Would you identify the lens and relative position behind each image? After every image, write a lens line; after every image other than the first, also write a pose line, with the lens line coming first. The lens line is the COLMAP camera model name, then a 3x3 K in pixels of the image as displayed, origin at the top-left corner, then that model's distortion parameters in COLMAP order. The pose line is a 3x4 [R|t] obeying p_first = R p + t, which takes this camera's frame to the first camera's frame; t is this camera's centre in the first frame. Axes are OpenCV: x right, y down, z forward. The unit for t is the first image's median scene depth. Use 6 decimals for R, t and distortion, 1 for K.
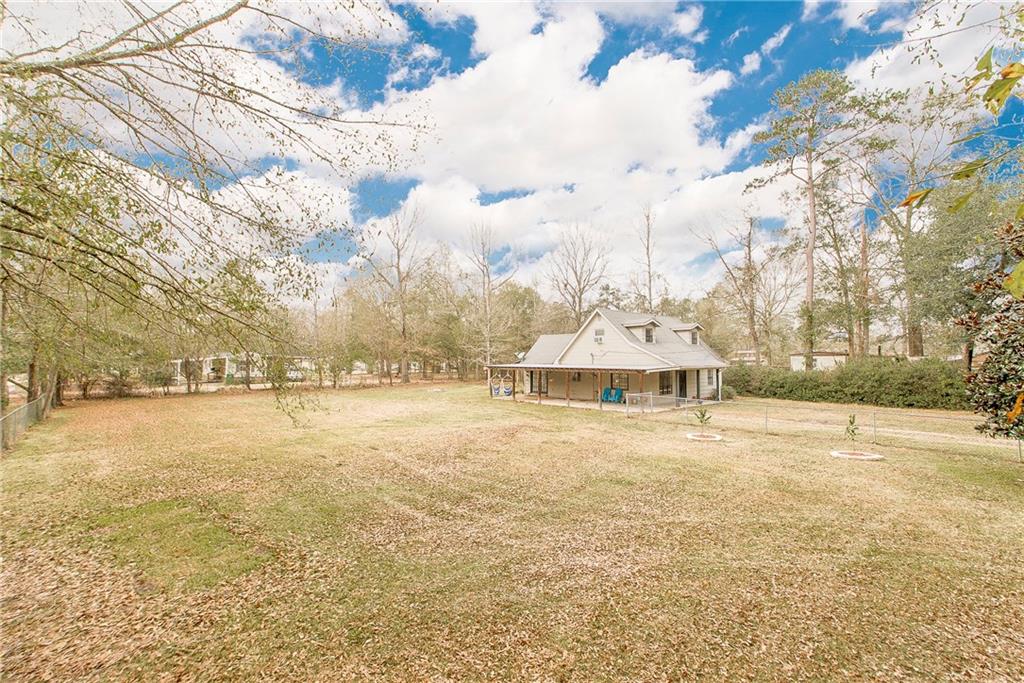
lens RADIAL K [[470.1, 0, 512.0], [0, 470.1, 341.5], [0, 0, 1]] dist [0.011794, -0.000094]
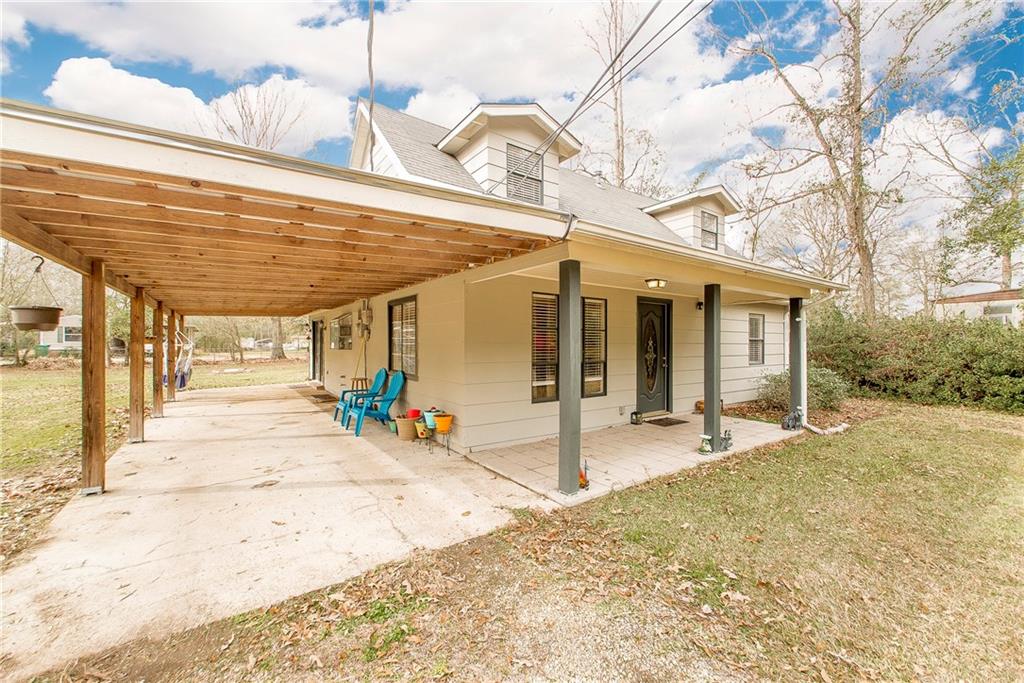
lens RADIAL K [[398.7, 0, 507.7], [0, 398.7, 344.9], [0, 0, 1]] dist [0.014567, -0.006871]
pose [[0.992578, 0.003791, -0.121551, 0.299691], [0.001258, 0.999141, 0.041432, 0.071531], [0.121603, -0.041278, 0.991720, 0.745459]]
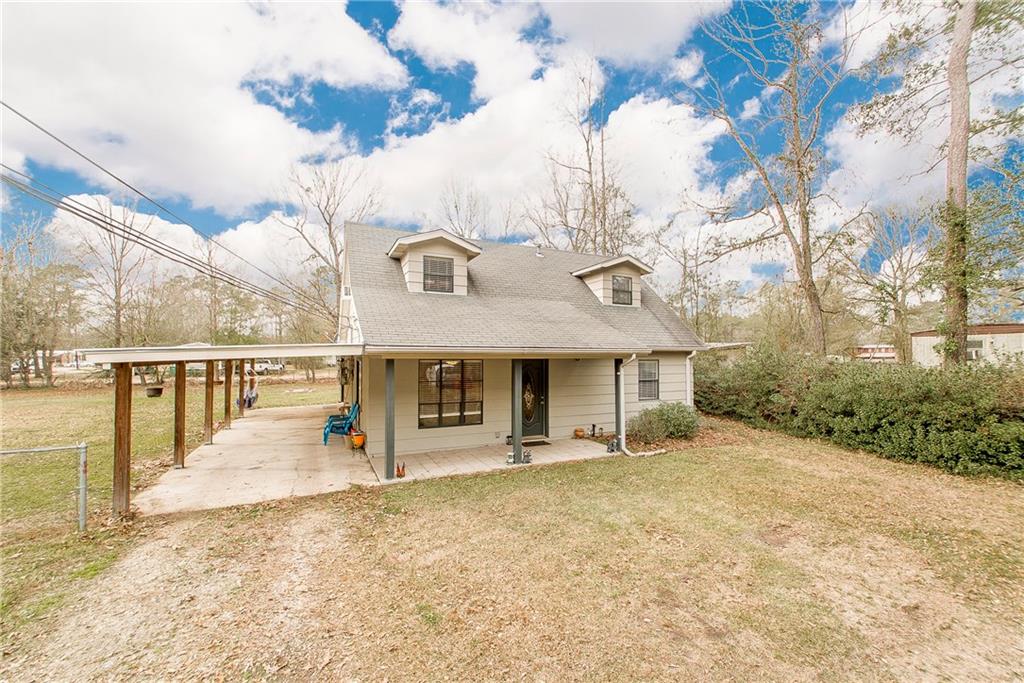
lens RADIAL K [[406.7, 0, 513.2], [0, 406.7, 349.2], [0, 0, 1]] dist [0.012605, -0.008218]
pose [[0.956914, -0.002729, -0.290359, 0.438614], [0.008131, 0.999816, 0.017400, 0.043496], [0.290258, -0.019011, 0.956759, 0.664463]]
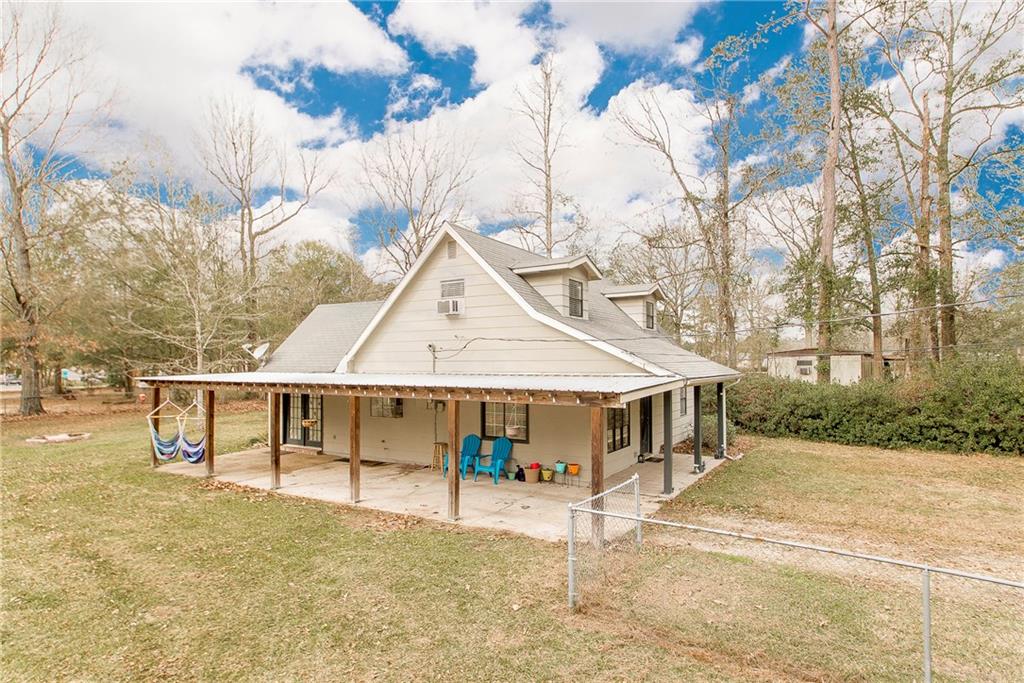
lens RADIAL K [[564.6, 0, 511.4], [0, 564.6, 360.3], [0, 0, 1]] dist [0.029489, 0.000327]
pose [[0.958158, 0.000070, 0.286241, 0.100652], [-0.008944, 0.999519, 0.029693, 0.023995], [-0.286102, -0.031011, 0.957697, 0.543400]]
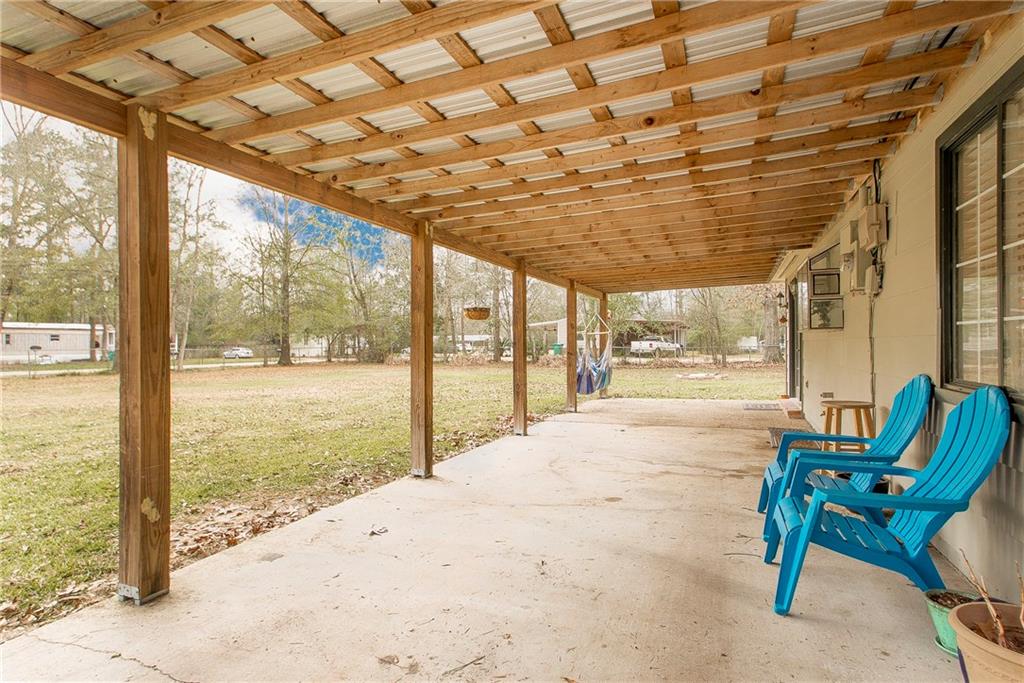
lens RADIAL K [[549.7, 0, 497.9], [0, 549.7, 344.6], [0, 0, 1]] dist [0.031493, 0.000348]
pose [[0.417690, -0.002879, -0.908585, 0.256651], [0.038007, 0.999175, 0.014306, 0.085614], [0.907794, -0.040508, 0.417455, 0.862095]]
